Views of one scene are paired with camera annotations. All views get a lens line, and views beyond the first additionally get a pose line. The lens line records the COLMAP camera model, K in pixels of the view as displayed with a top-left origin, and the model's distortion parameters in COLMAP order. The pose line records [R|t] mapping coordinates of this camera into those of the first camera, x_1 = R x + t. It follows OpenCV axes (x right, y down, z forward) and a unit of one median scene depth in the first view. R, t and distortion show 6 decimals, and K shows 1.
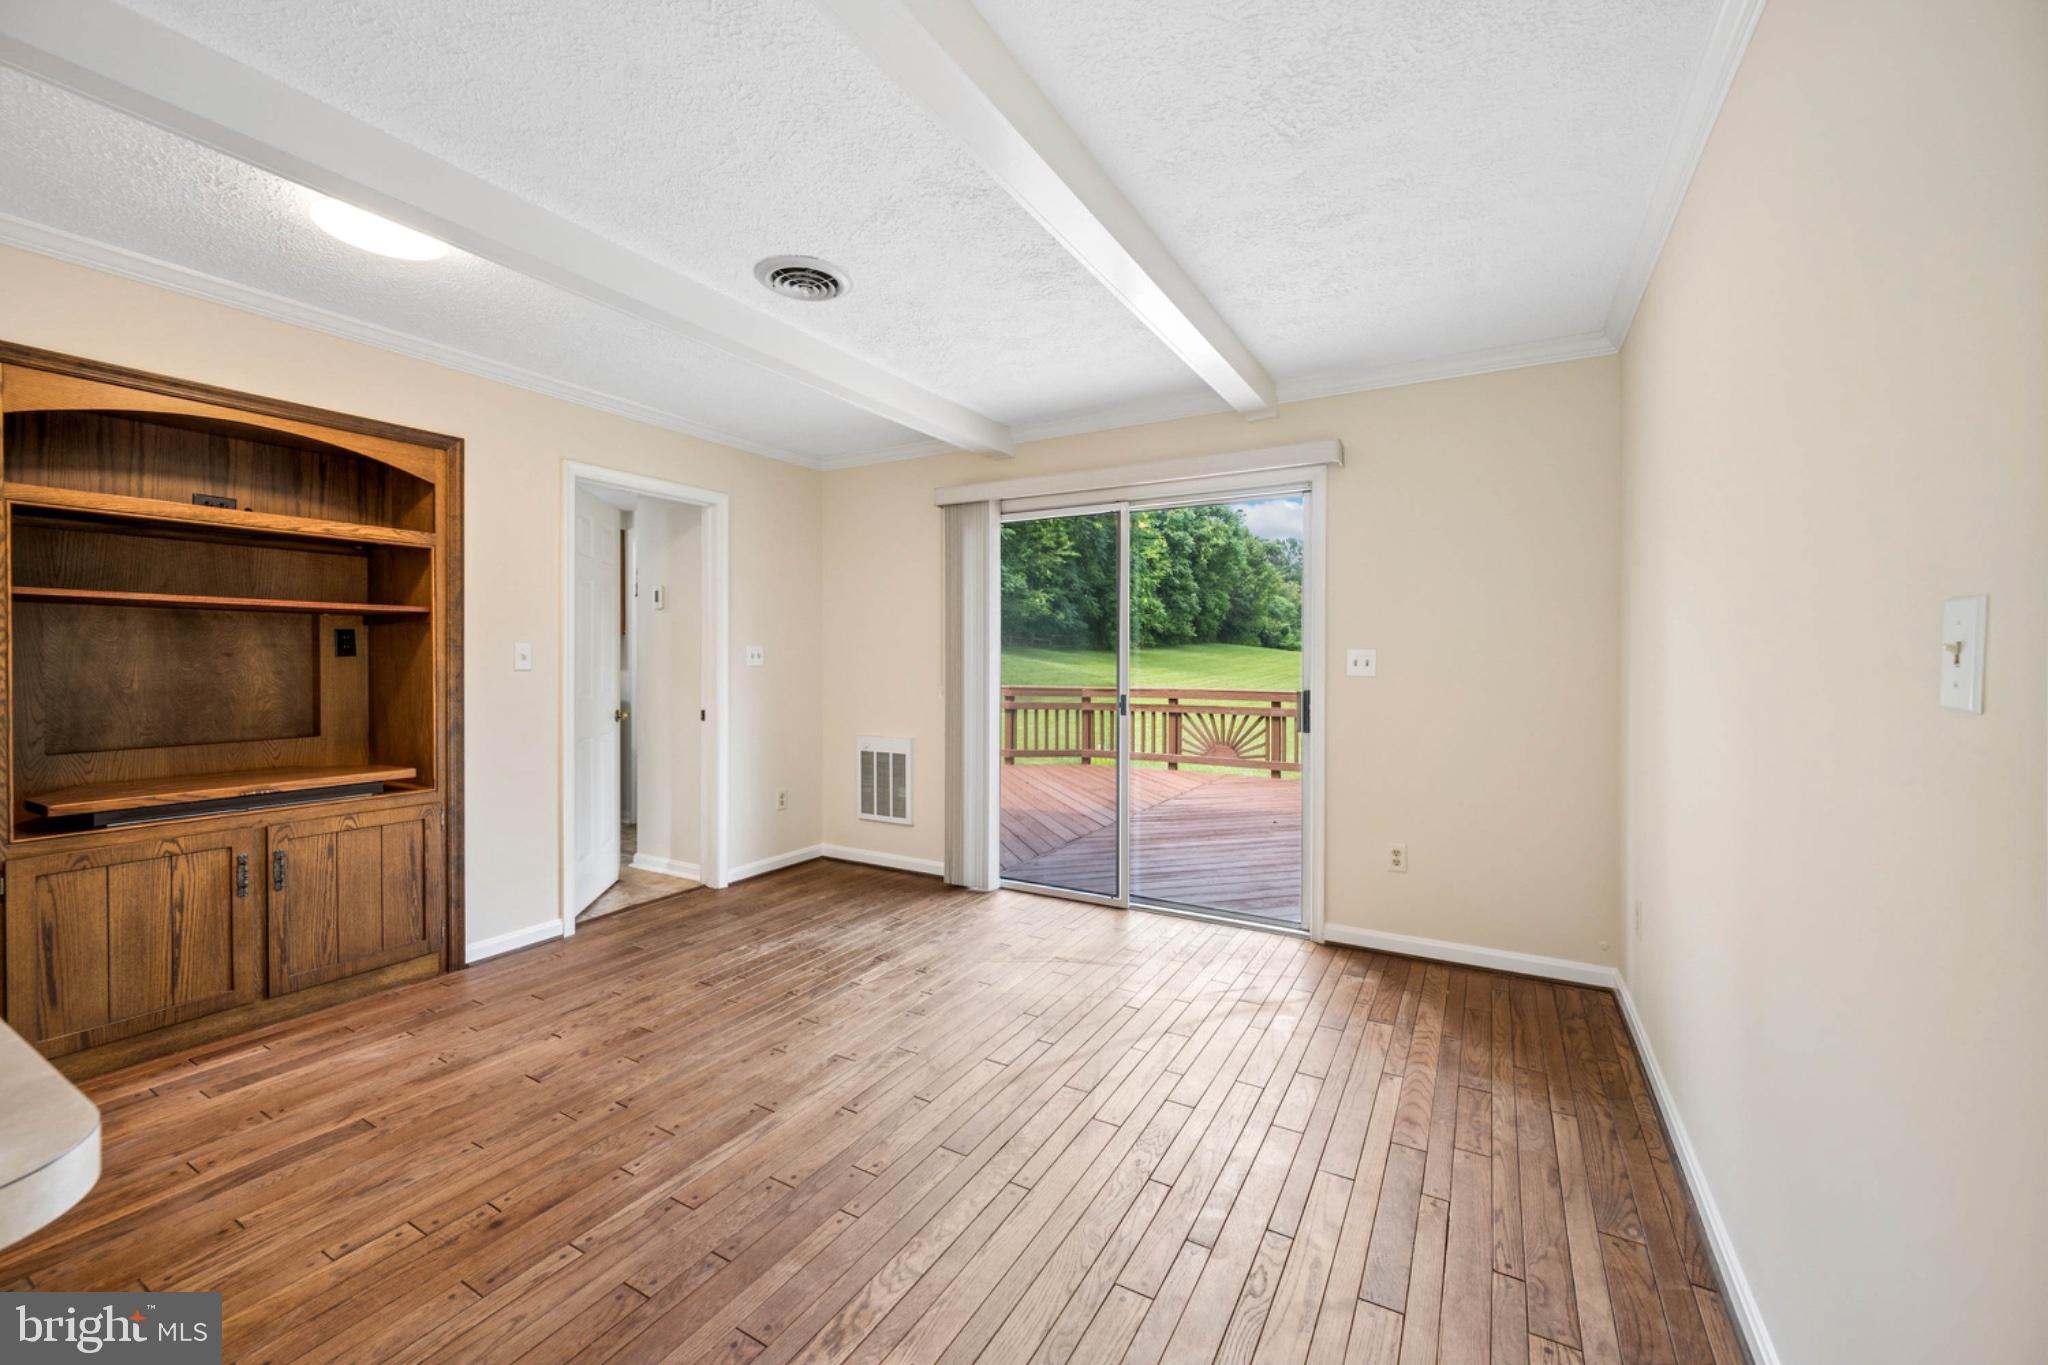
lens RADIAL K [[803.3, 0, 1016.4], [0, 803.3, 663.6], [0, 0, 1]] dist [-0.002416, 0.000396]
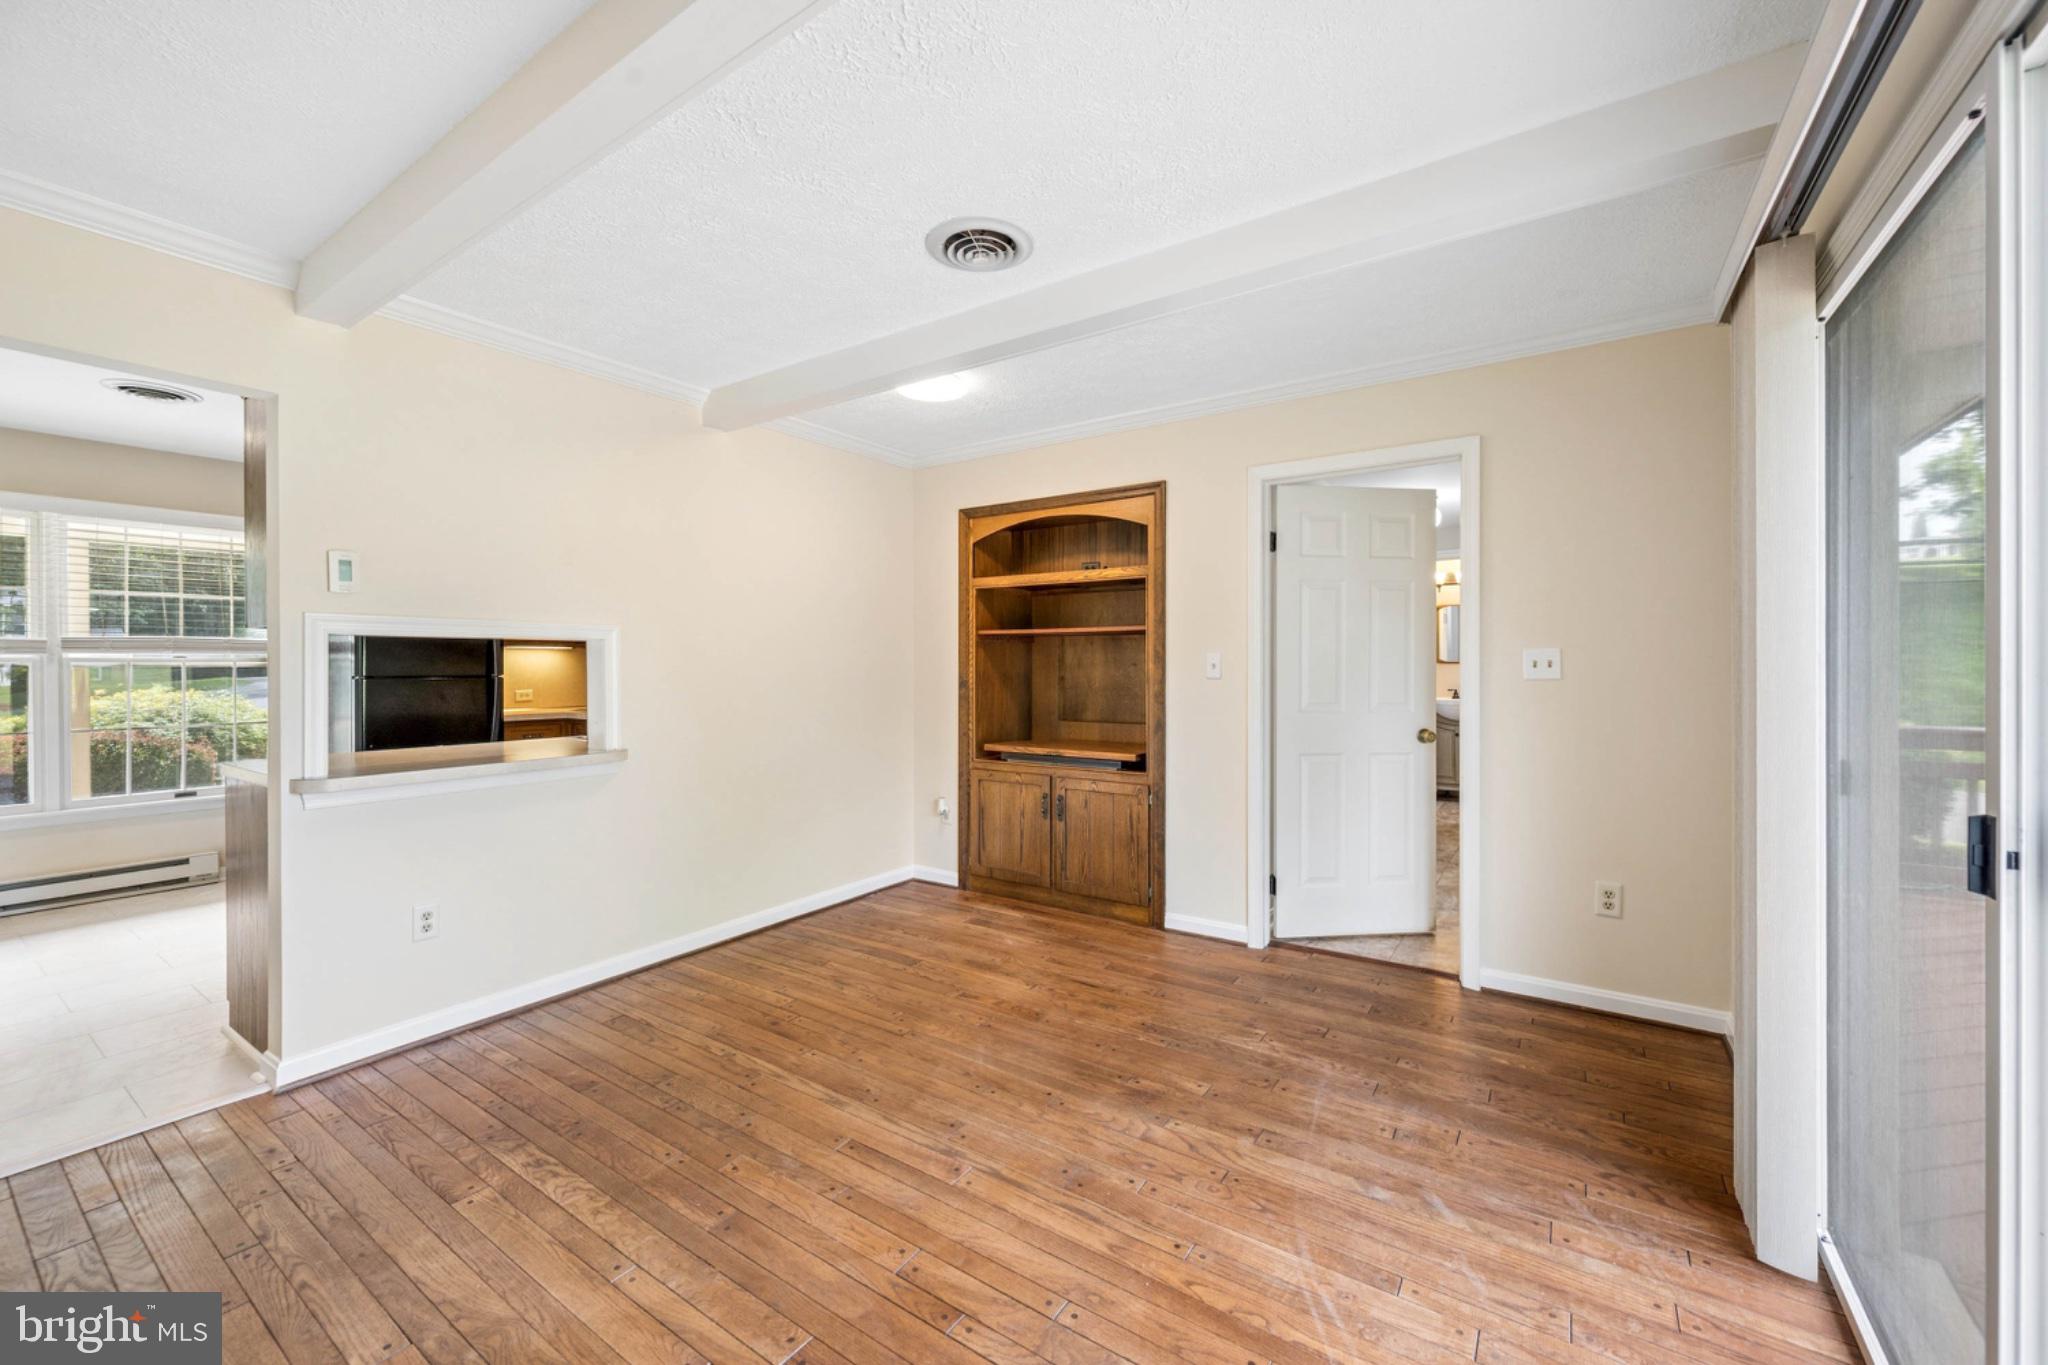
lens RADIAL K [[803.3, 0, 1036.4], [0, 803.3, 671.2], [0, 0, 1]] dist [-0.002416, 0.000396]
pose [[-0.060377, 0.006140, -0.998157, 0.515414], [-0.006842, 0.999955, 0.006565, -0.007175], [0.998152, 0.007226, -0.060332, 0.917262]]
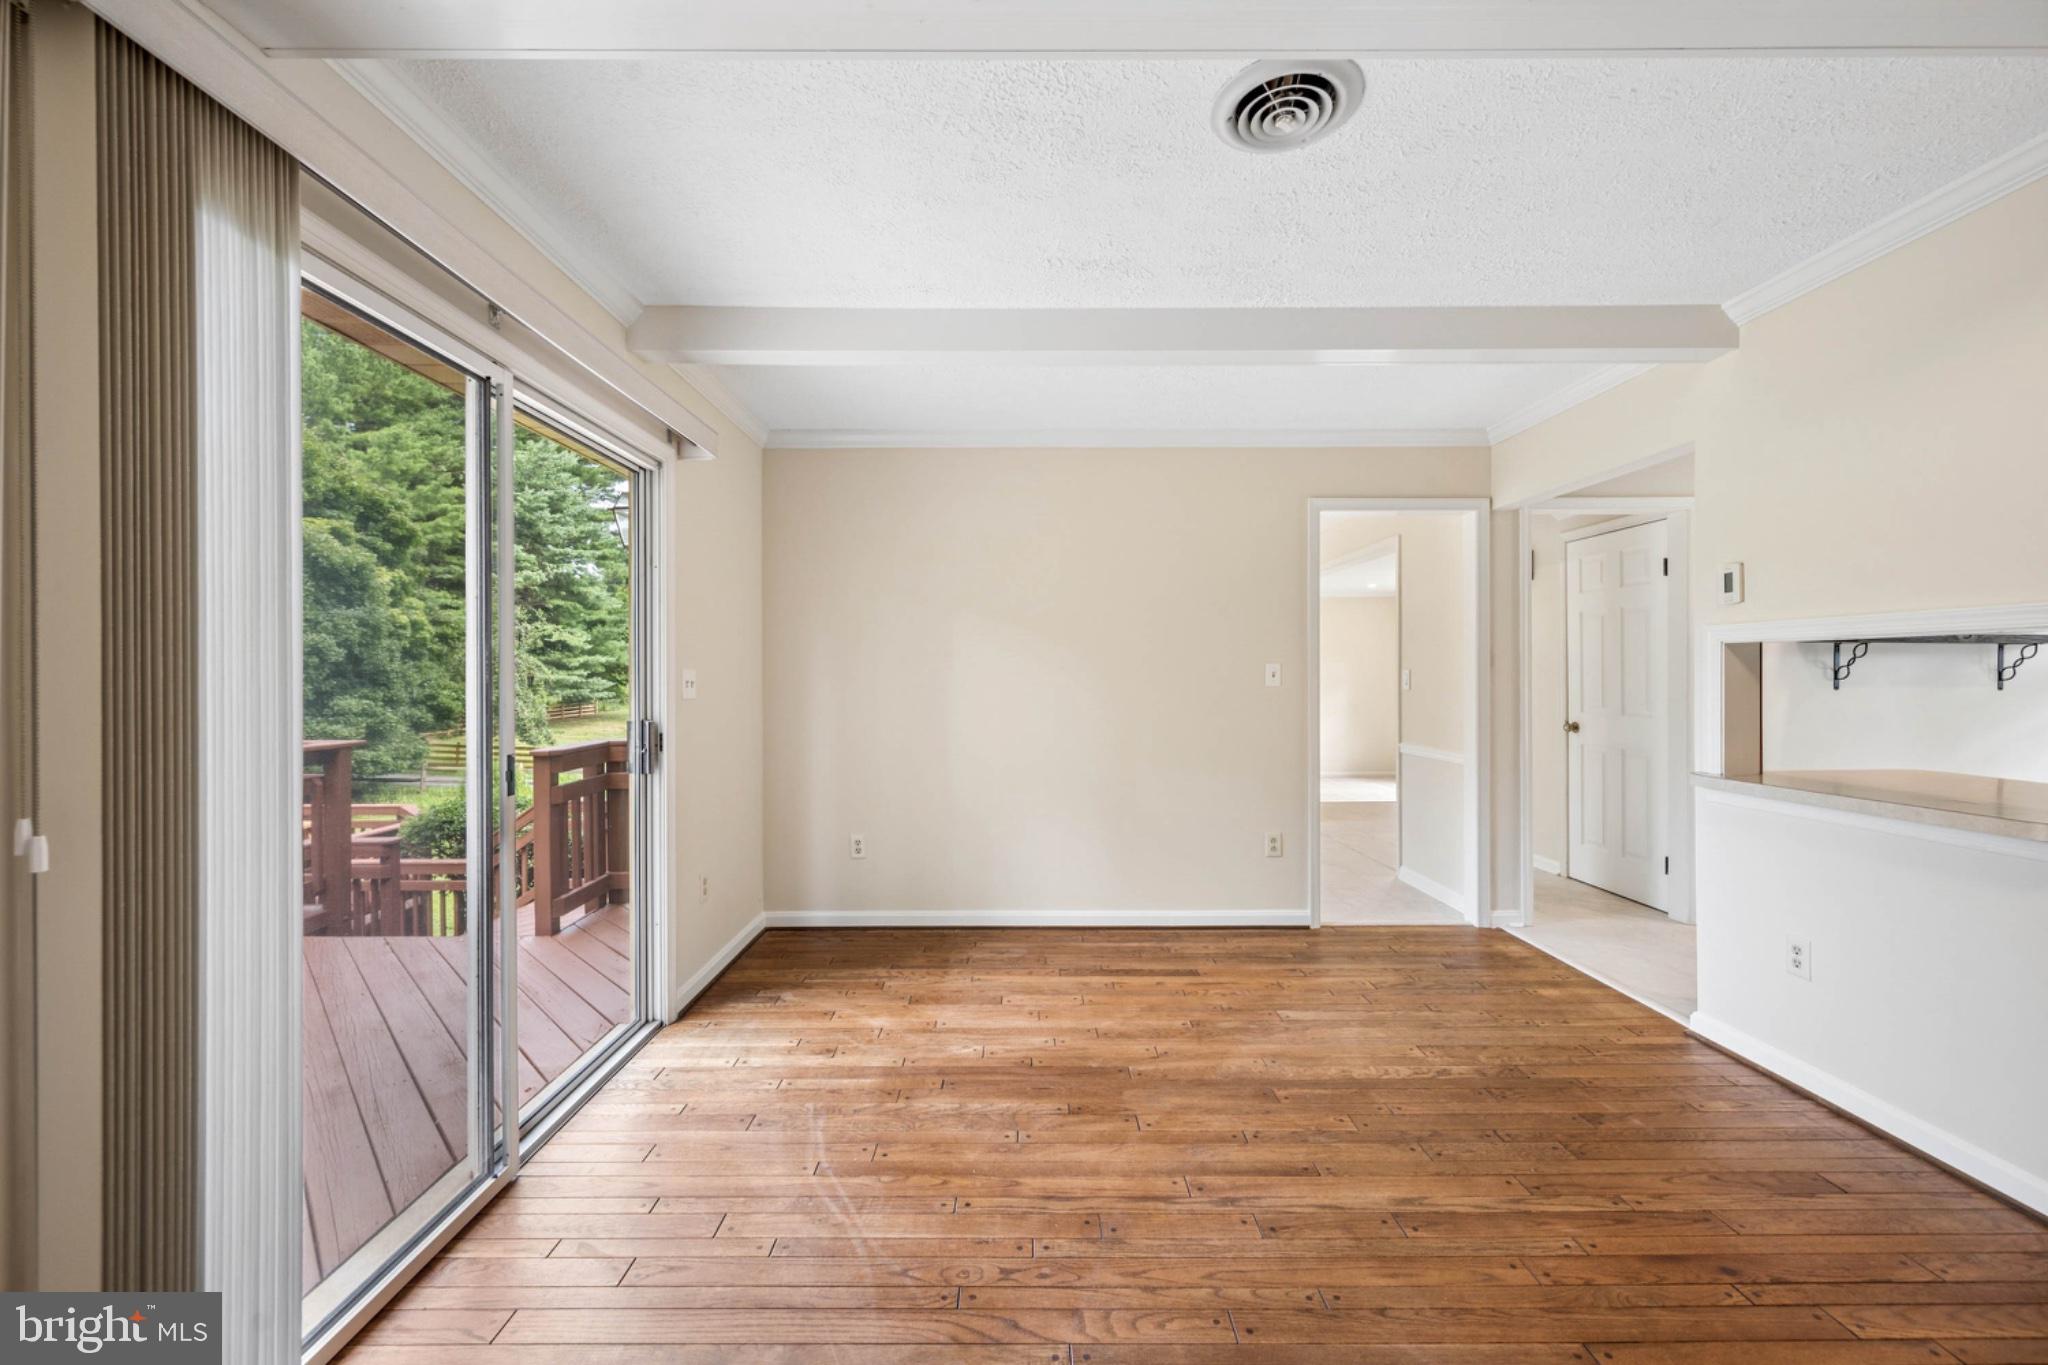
lens RADIAL K [[803.3, 0, 1025.9], [0, 803.3, 675.5], [0, 0, 1]] dist [-0.002416, 0.000396]
pose [[-0.508861, -0.000172, 0.860849, -0.595873], [0.009586, 0.999937, 0.005867, -0.013451], [-0.860795, 0.011238, -0.508827, 1.254027]]
